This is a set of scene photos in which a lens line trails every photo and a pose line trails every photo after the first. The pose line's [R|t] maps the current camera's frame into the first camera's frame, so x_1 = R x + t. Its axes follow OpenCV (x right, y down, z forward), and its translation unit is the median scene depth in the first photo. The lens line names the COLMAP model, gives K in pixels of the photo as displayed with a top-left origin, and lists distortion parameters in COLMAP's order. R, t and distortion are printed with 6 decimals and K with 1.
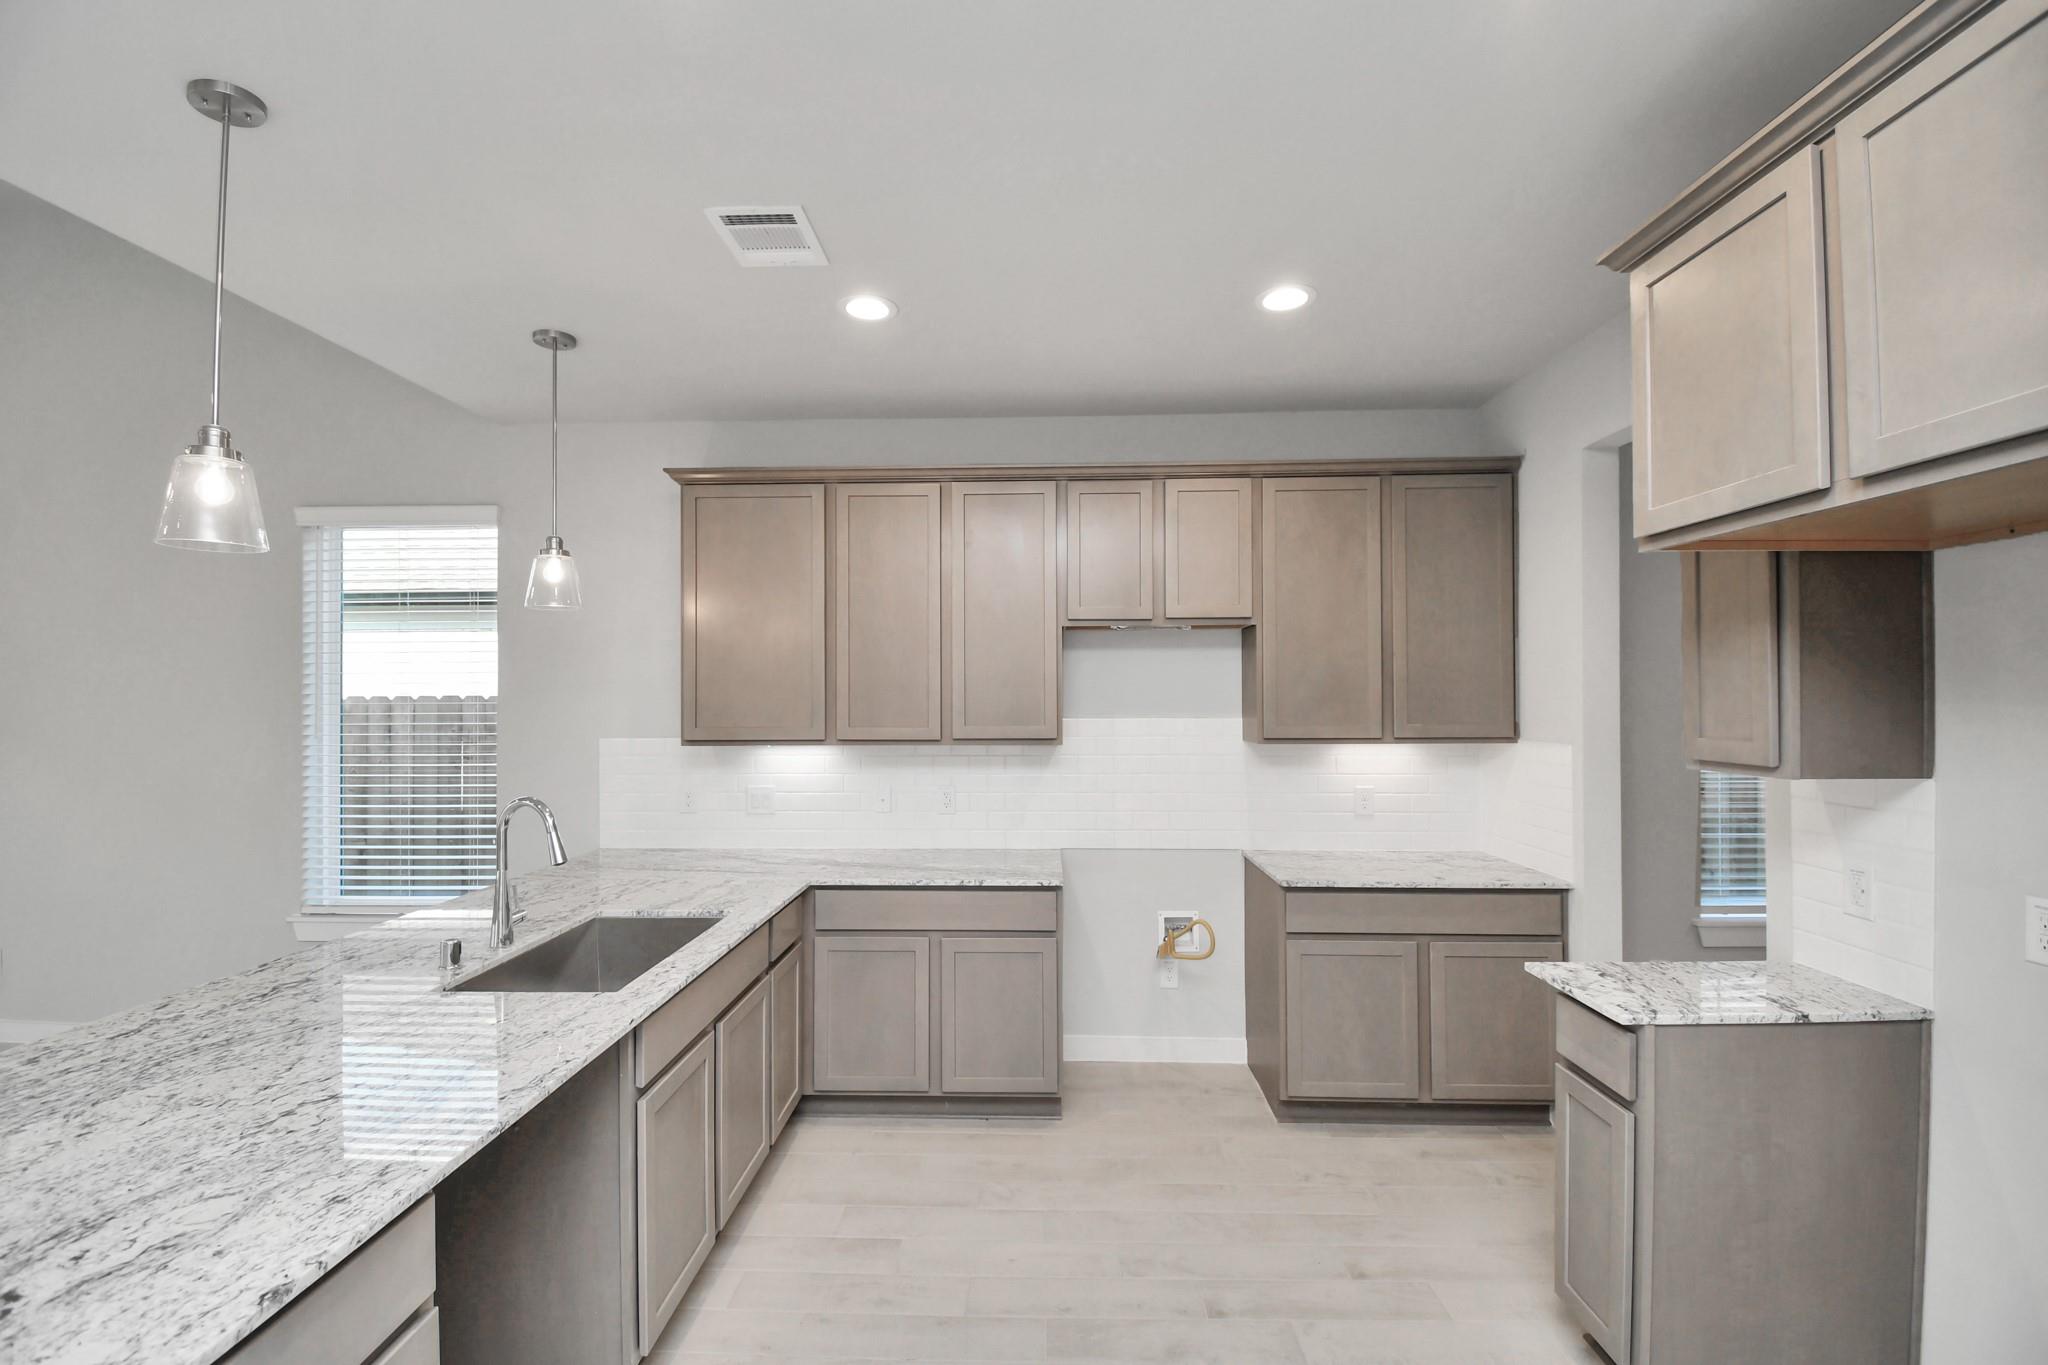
lens RADIAL K [[919.7, 0, 1029.3], [0, 919.7, 695.6], [0, 0, 1]] dist [-0.001826, -0.000499]
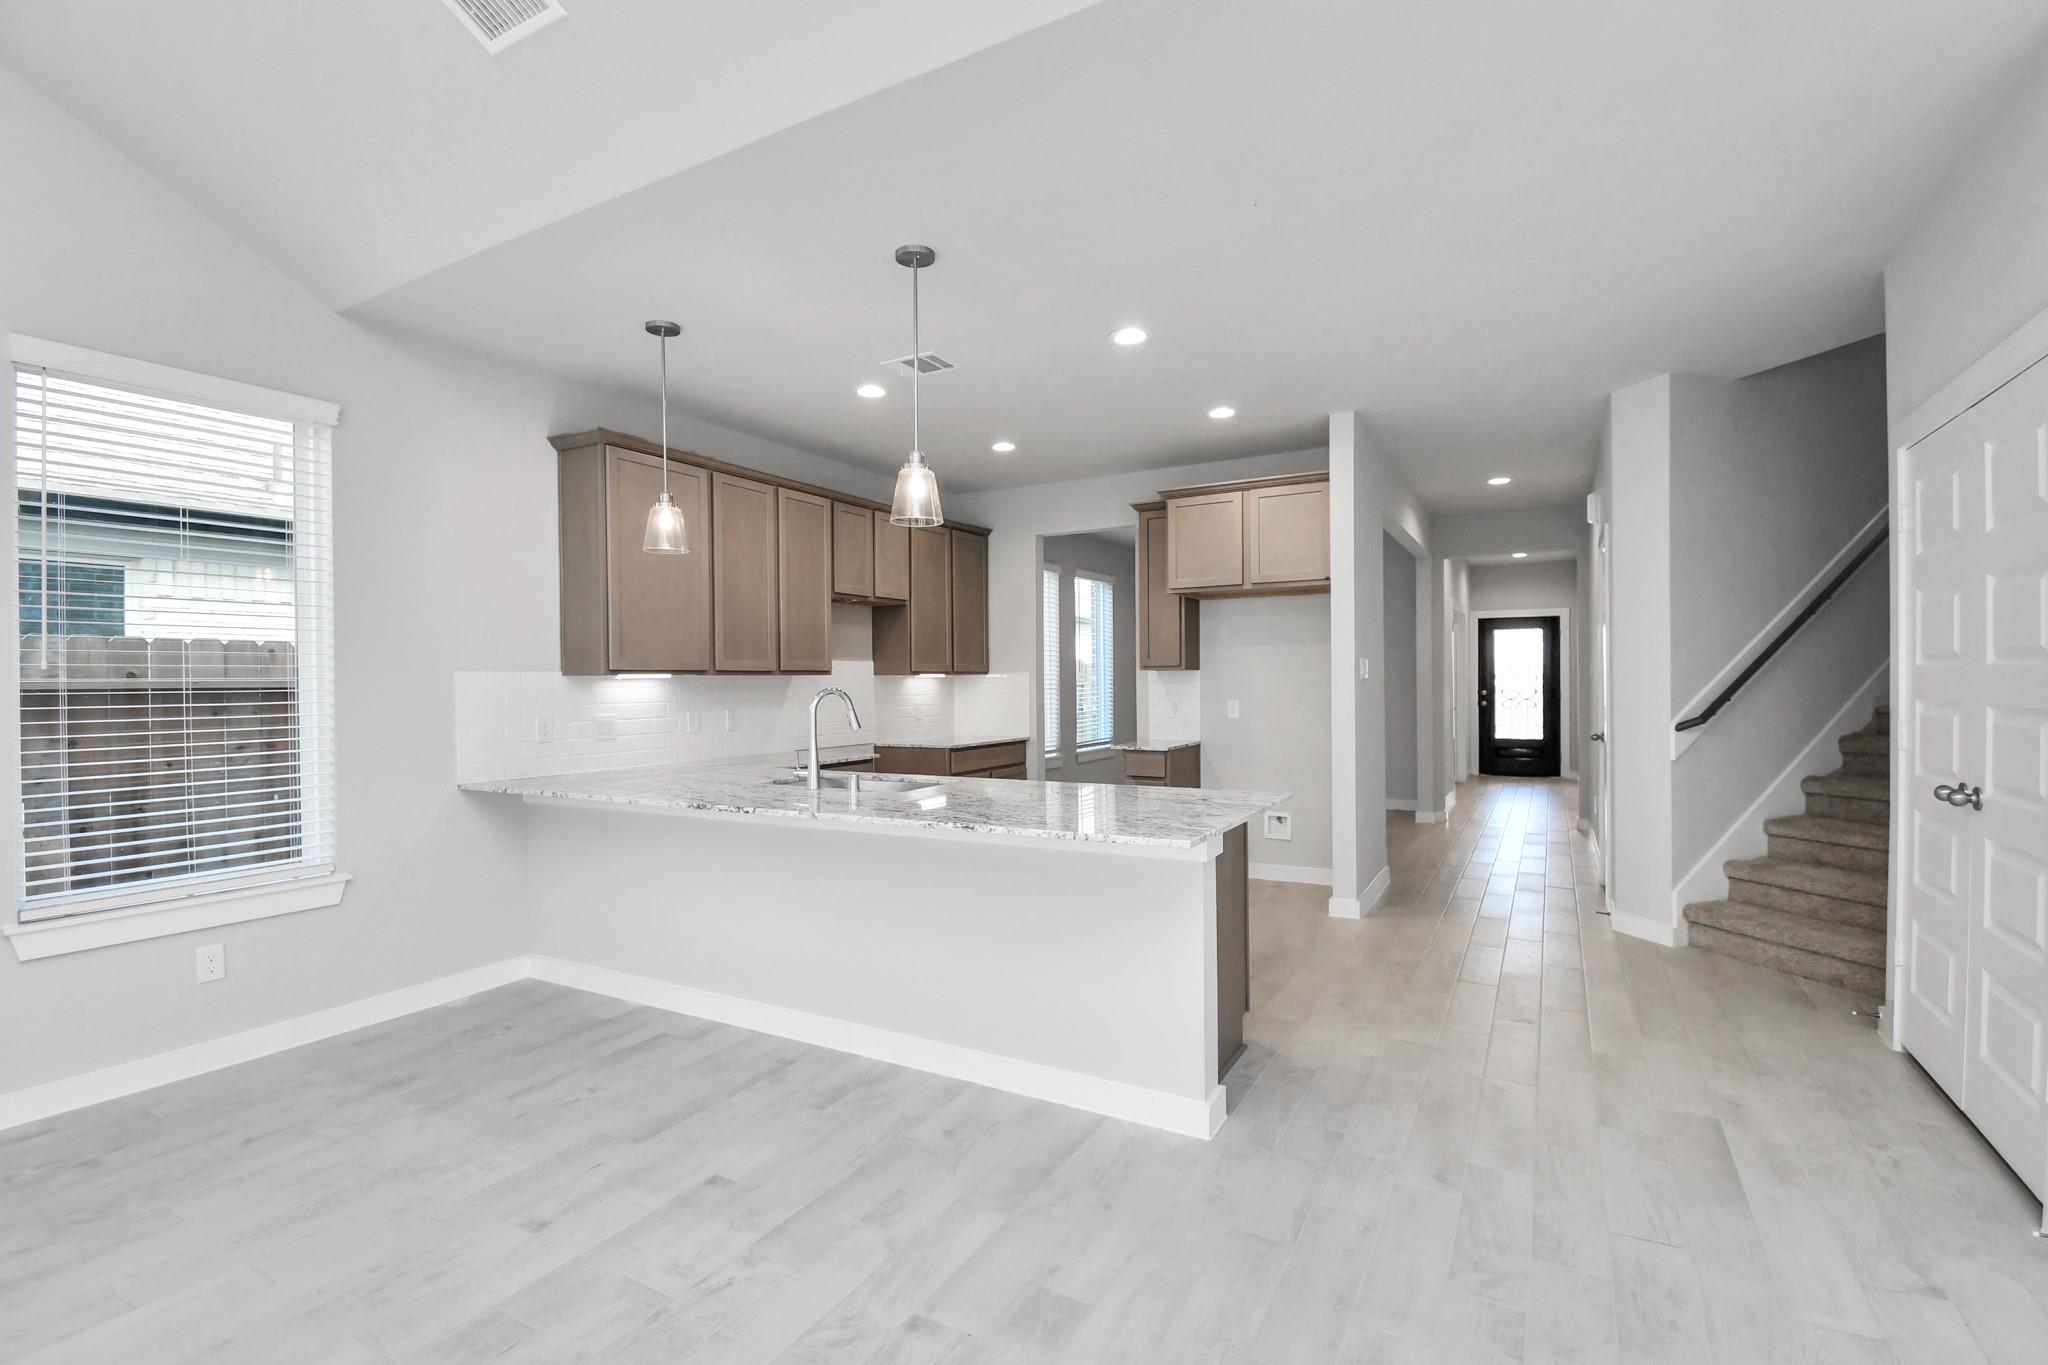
lens RADIAL K [[918.9, 0, 1017.4], [0, 918.9, 695.0], [0, 0, 1]] dist [0.017369, -0.021232]
pose [[0.469607, -0.014269, 0.882760, -1.180261], [0.004679, 0.999896, 0.013674, 0.069494], [-0.882863, -0.002291, 0.469625, 0.017923]]
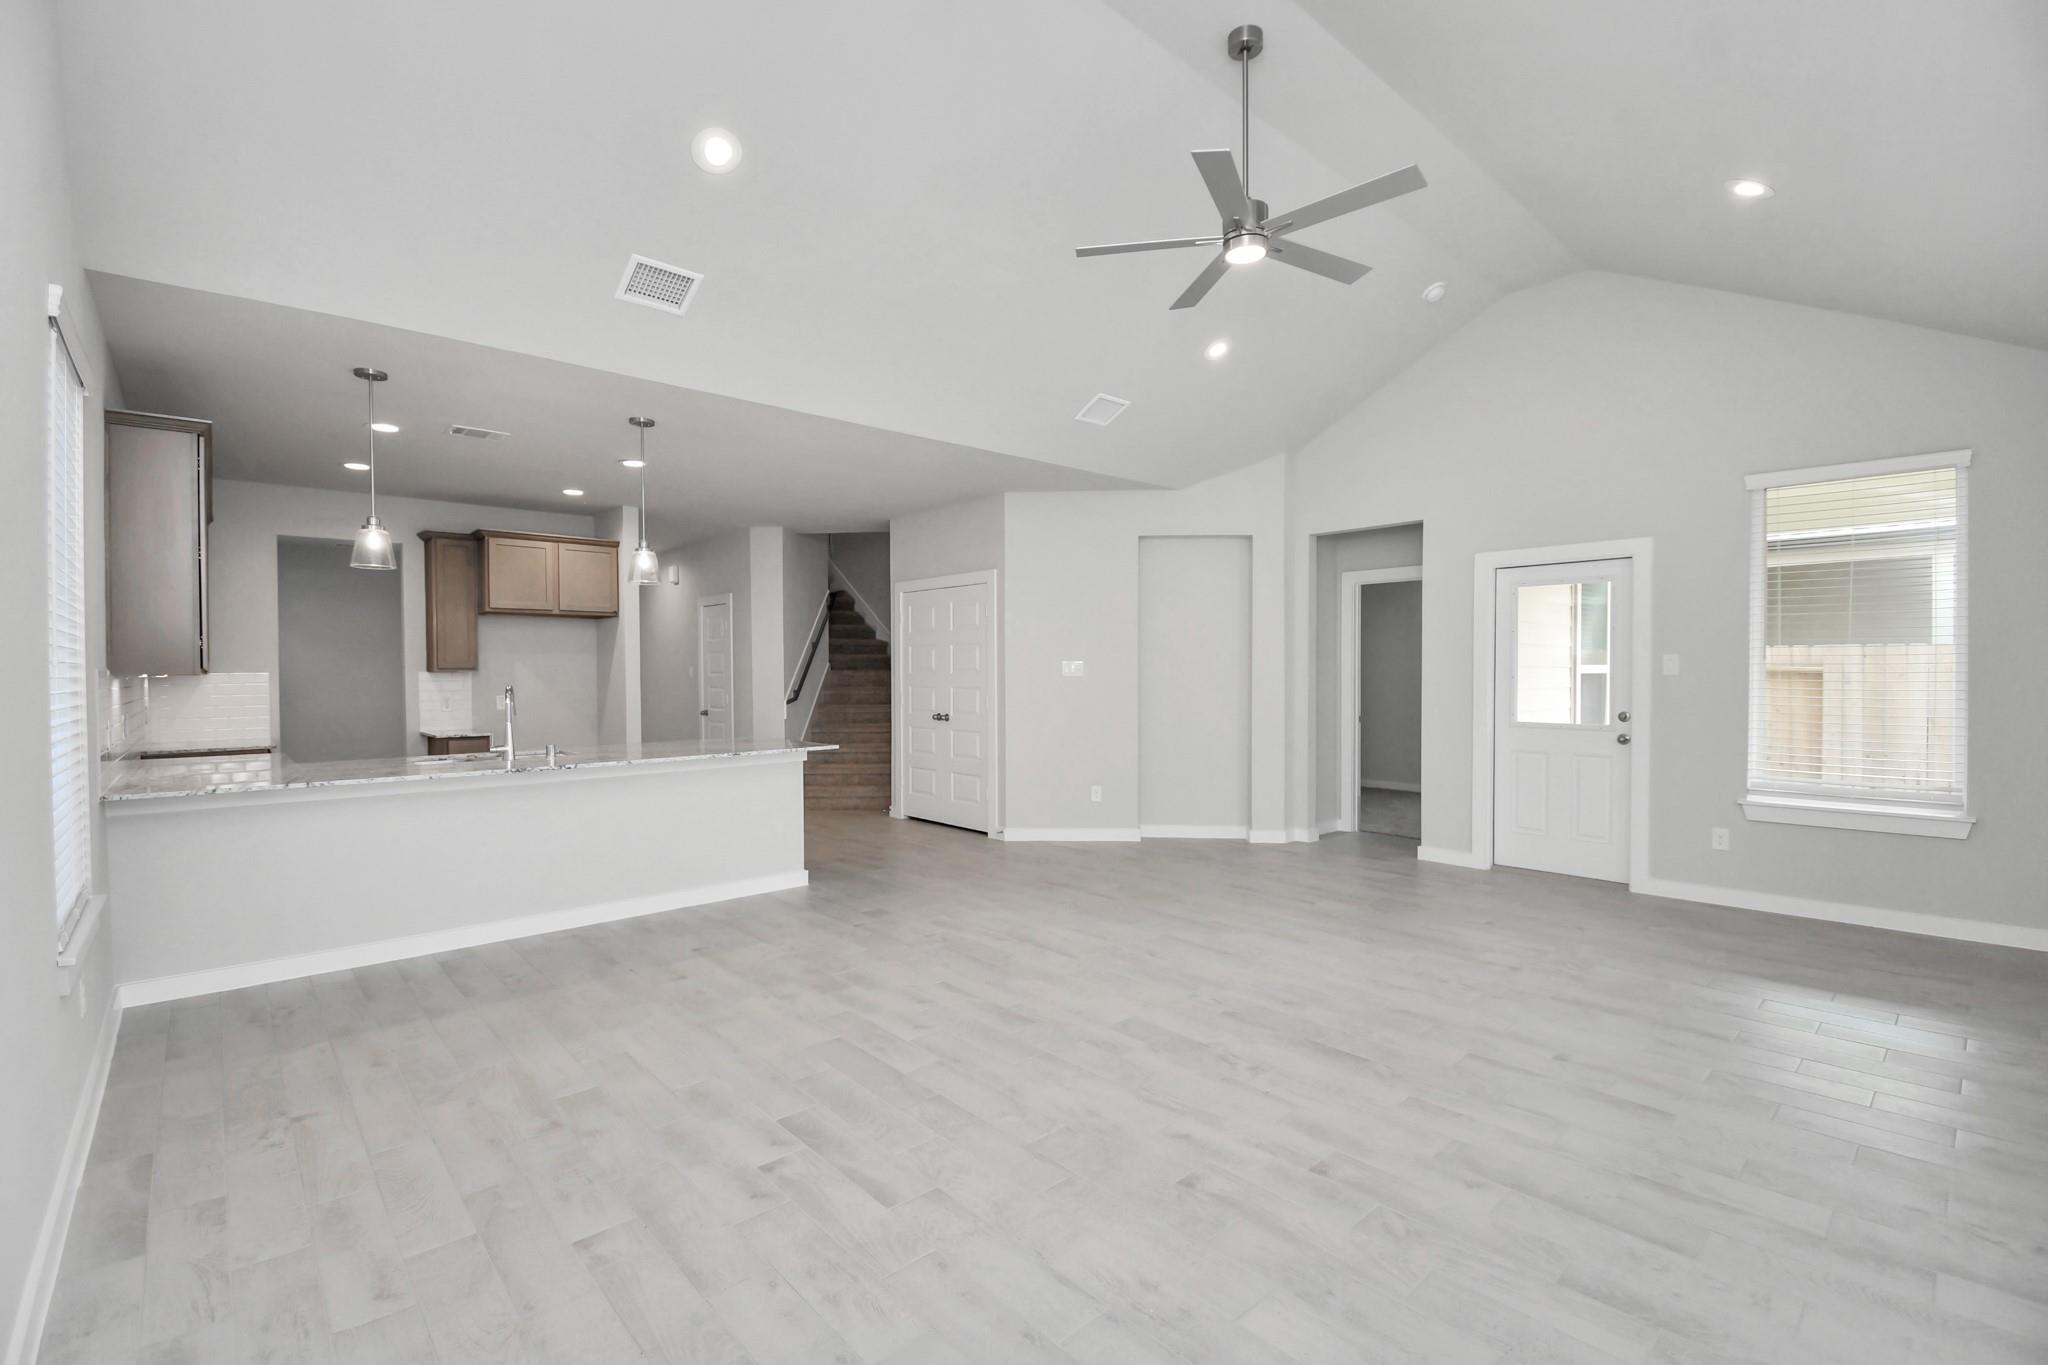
lens RADIAL K [[896.3, 0, 1012.5], [0, 896.3, 681.0], [0, 0, 1]] dist [-0.001850, -0.000459]
pose [[-0.688959, 0.000056, 0.724800, -1.872648], [0.005227, 0.999974, 0.004892, 0.066696], [-0.724782, 0.007159, -0.688942, 1.064436]]
